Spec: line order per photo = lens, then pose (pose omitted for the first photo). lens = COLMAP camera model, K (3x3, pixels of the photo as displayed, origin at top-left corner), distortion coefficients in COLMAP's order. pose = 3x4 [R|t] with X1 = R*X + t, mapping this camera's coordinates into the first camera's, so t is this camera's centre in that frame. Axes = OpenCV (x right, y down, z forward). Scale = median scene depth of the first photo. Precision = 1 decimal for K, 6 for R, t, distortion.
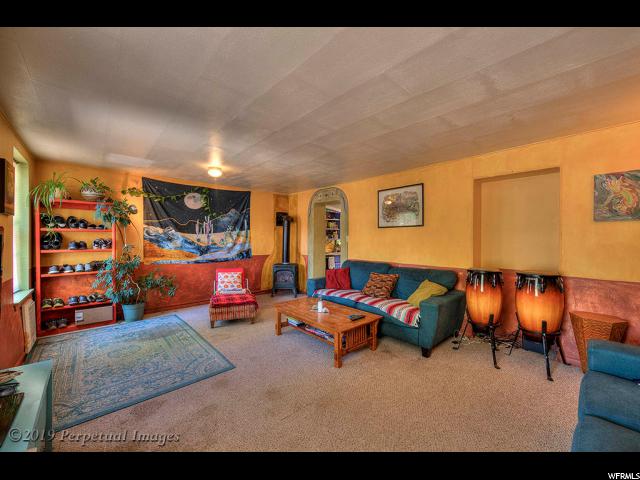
lens RADIAL K [[253.5, 0, 318.7], [0, 253.5, 239.0], [0, 0, 1]] dist [-0.000665, -0.000029]
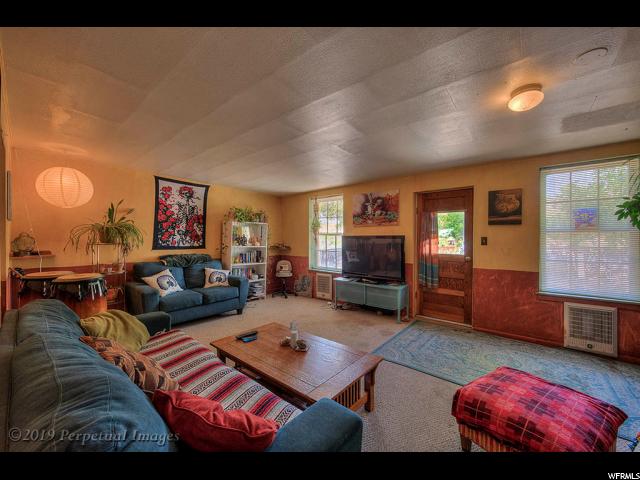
lens RADIAL K [[253.5, 0, 318.7], [0, 253.5, 239.0], [0, 0, 1]] dist [-0.000665, -0.000029]
pose [[-0.990104, -0.007701, -0.140127, 0.027231], [-0.008597, 0.999946, 0.005788, -0.005250], [0.140075, 0.006936, -0.990117, 1.110050]]
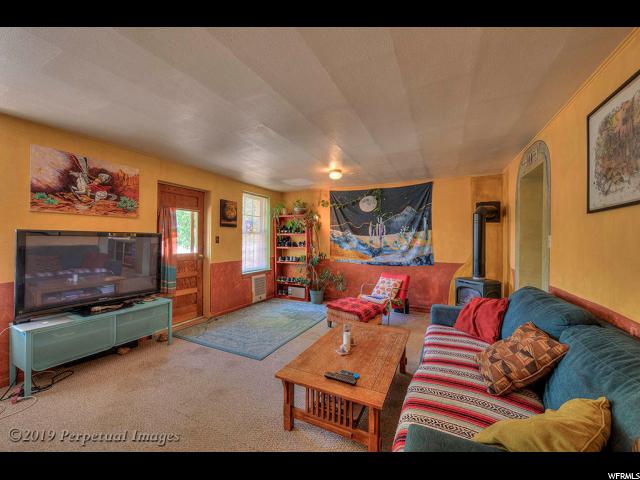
lens RADIAL K [[253.5, 0, 318.7], [0, 253.5, 239.0], [0, 0, 1]] dist [-0.000665, -0.000029]
pose [[0.366913, -0.002918, -0.930251, 0.402275], [-0.008692, 0.999941, -0.006565, 0.001108], [0.930215, 0.010495, 0.366866, 0.443945]]
